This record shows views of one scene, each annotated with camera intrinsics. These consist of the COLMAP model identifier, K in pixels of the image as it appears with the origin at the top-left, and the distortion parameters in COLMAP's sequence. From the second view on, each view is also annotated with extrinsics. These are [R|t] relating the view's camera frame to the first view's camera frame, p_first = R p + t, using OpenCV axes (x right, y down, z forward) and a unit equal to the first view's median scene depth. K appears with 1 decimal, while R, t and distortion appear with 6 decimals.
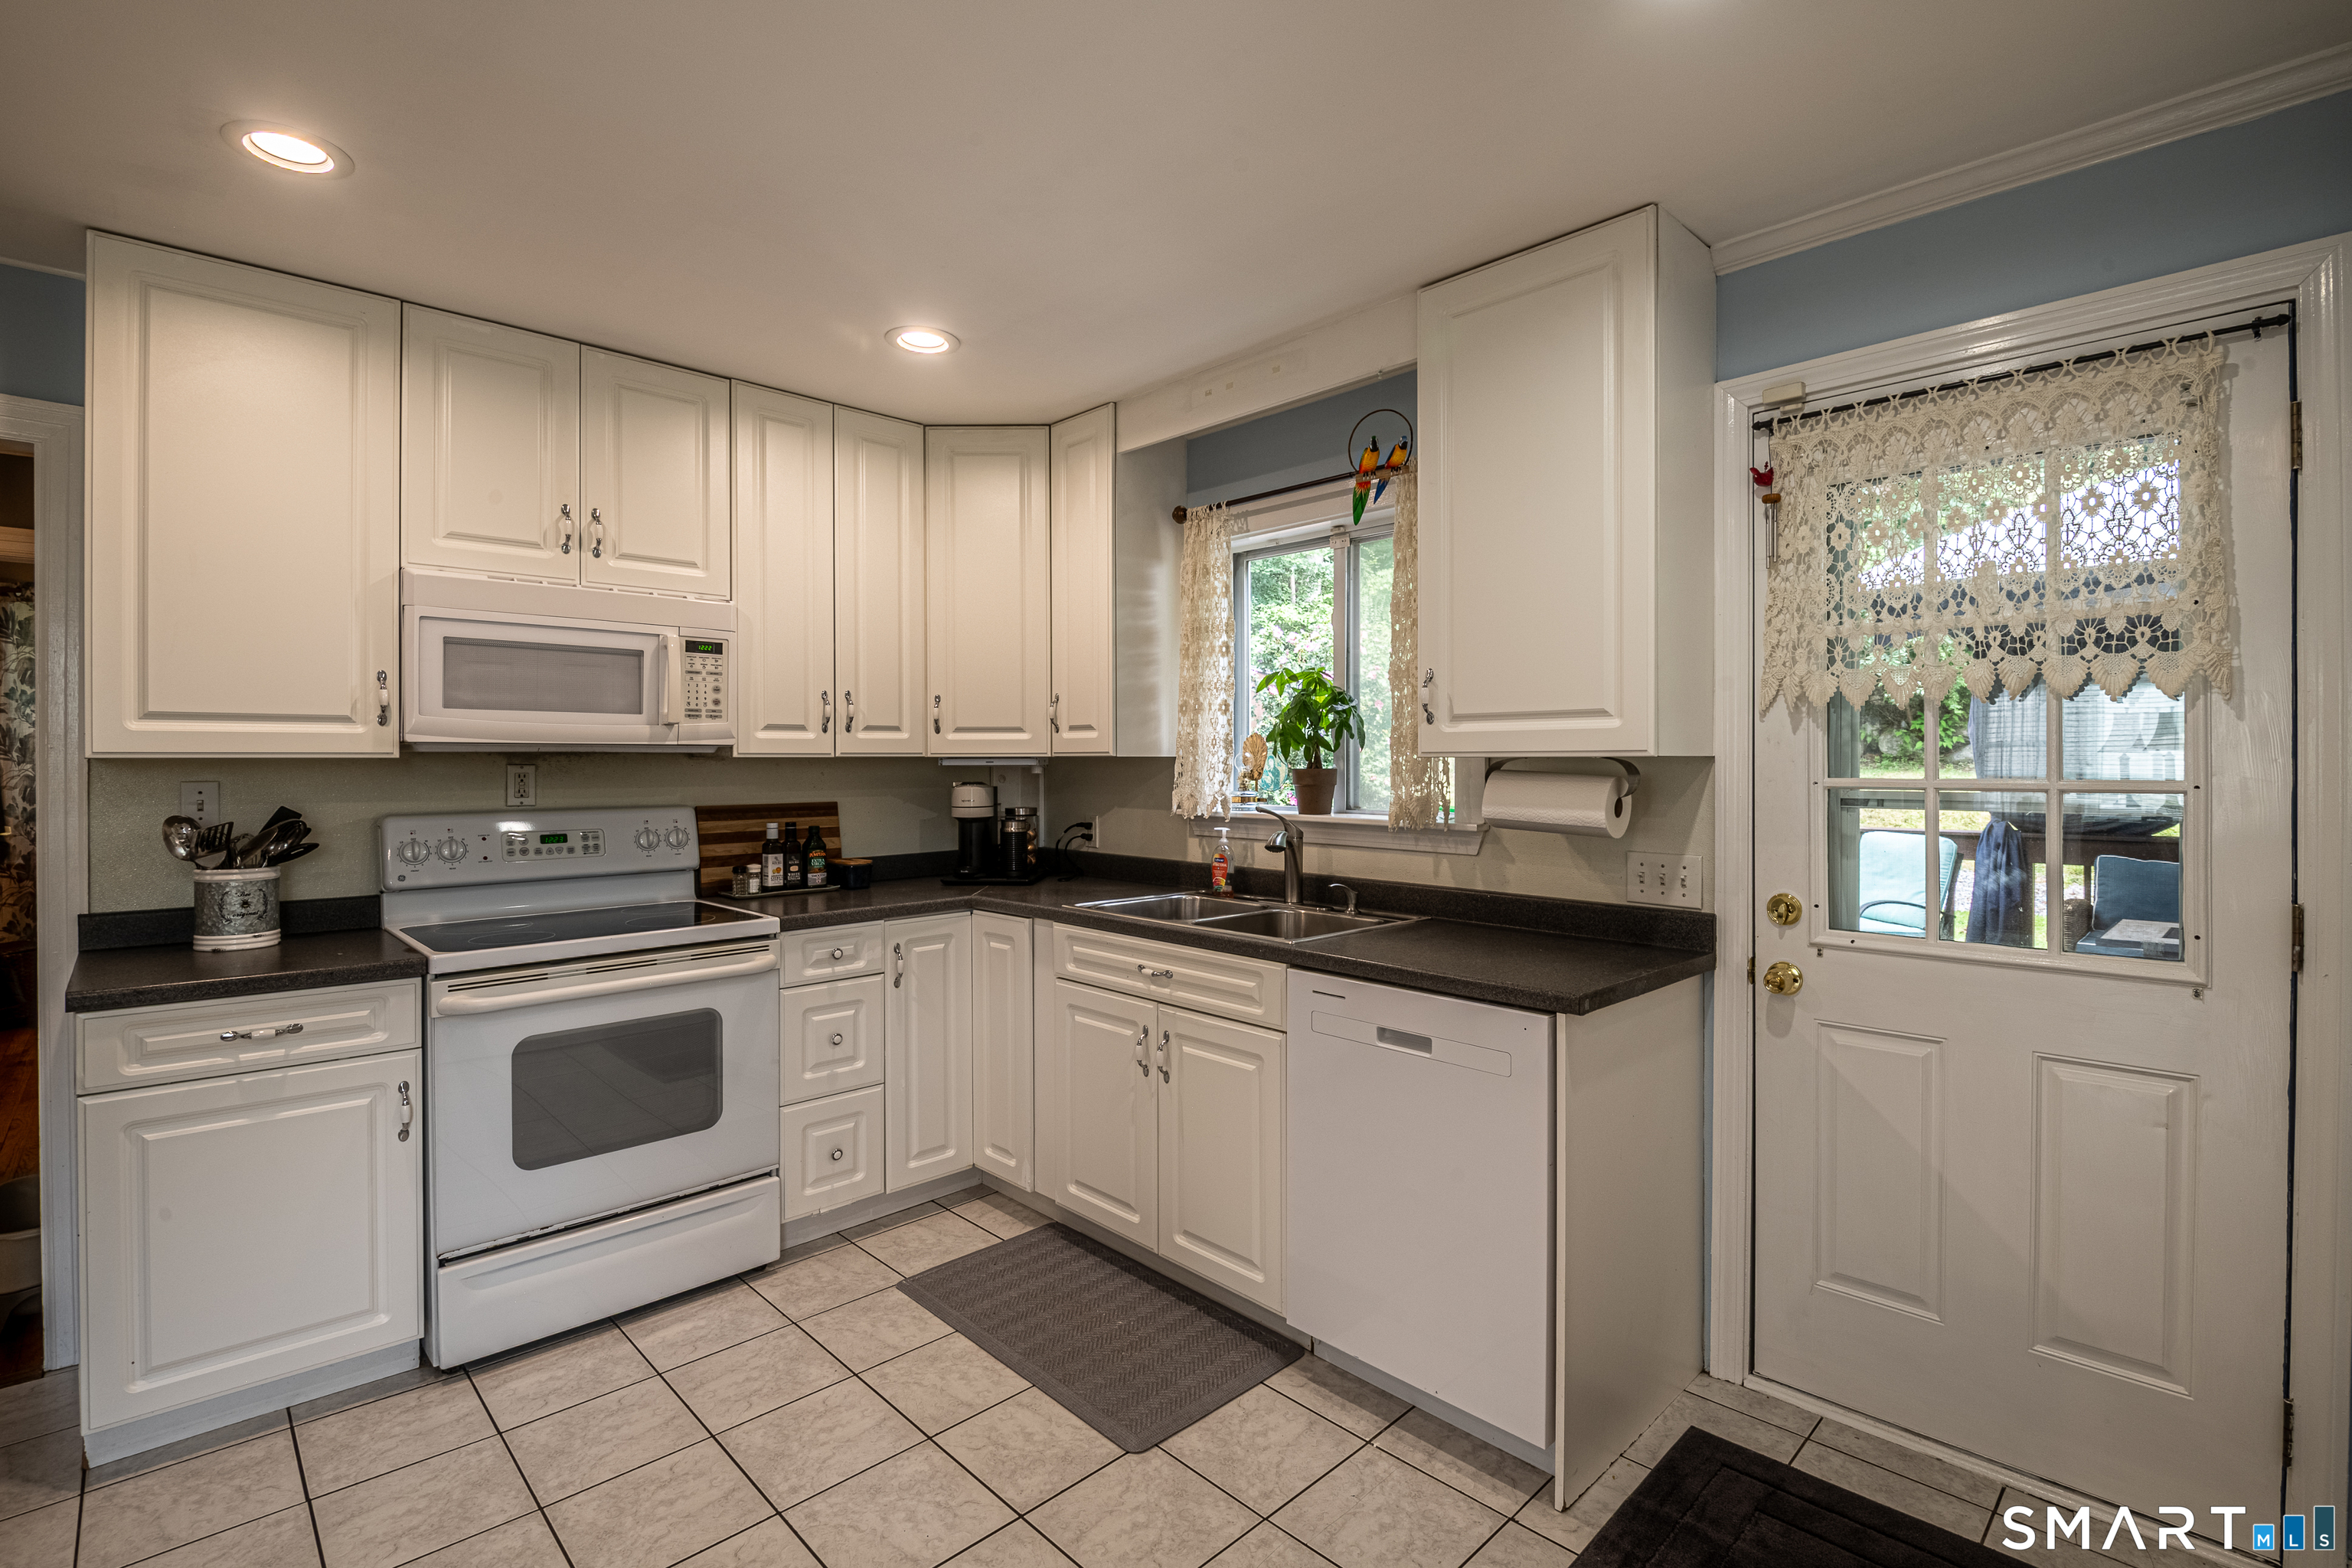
lens RADIAL K [[1096.9, 0, 1185.2], [0, 1096.9, 762.6], [0, 0, 1]] dist [-0.015571, -0.002588]
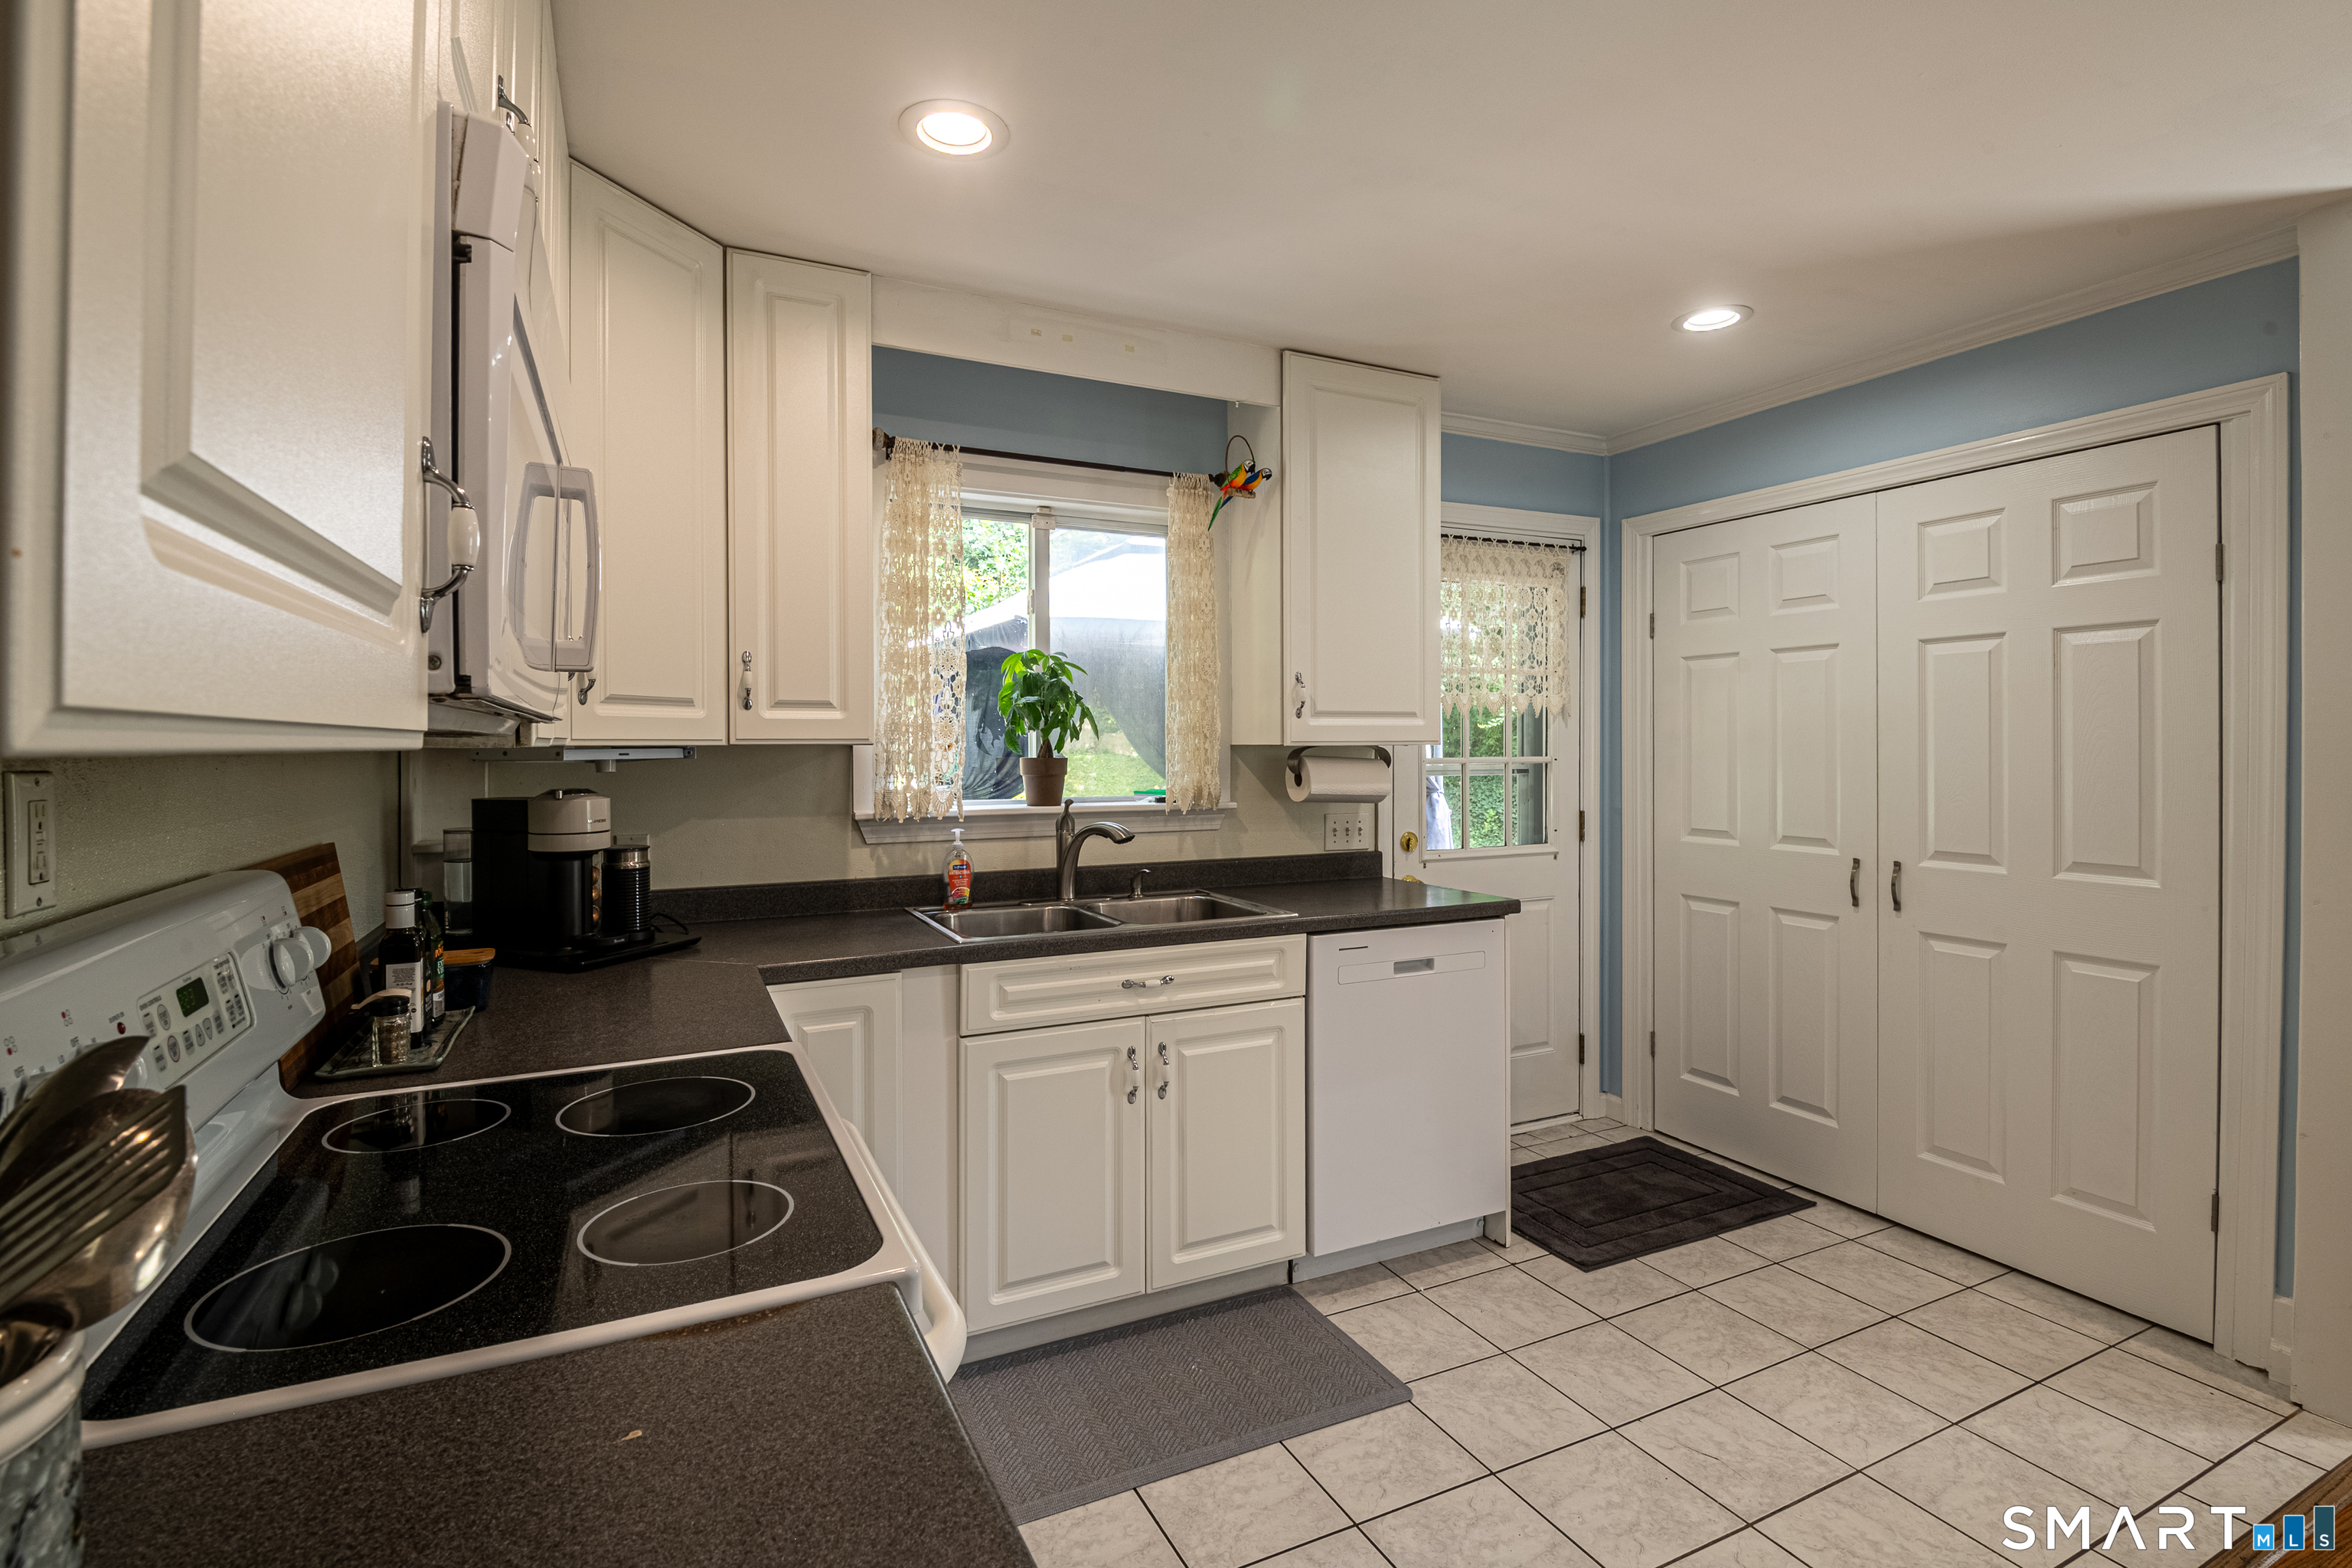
lens RADIAL K [[1096.9, 0, 1218.1], [0, 1096.9, 747.2], [0, 0, 1]] dist [-0.015571, -0.002588]
pose [[0.288012, -0.003046, 0.957622, -0.871718], [0.004225, 0.999989, 0.001910, -0.005368], [-0.957618, 0.003496, 0.288022, 0.676886]]
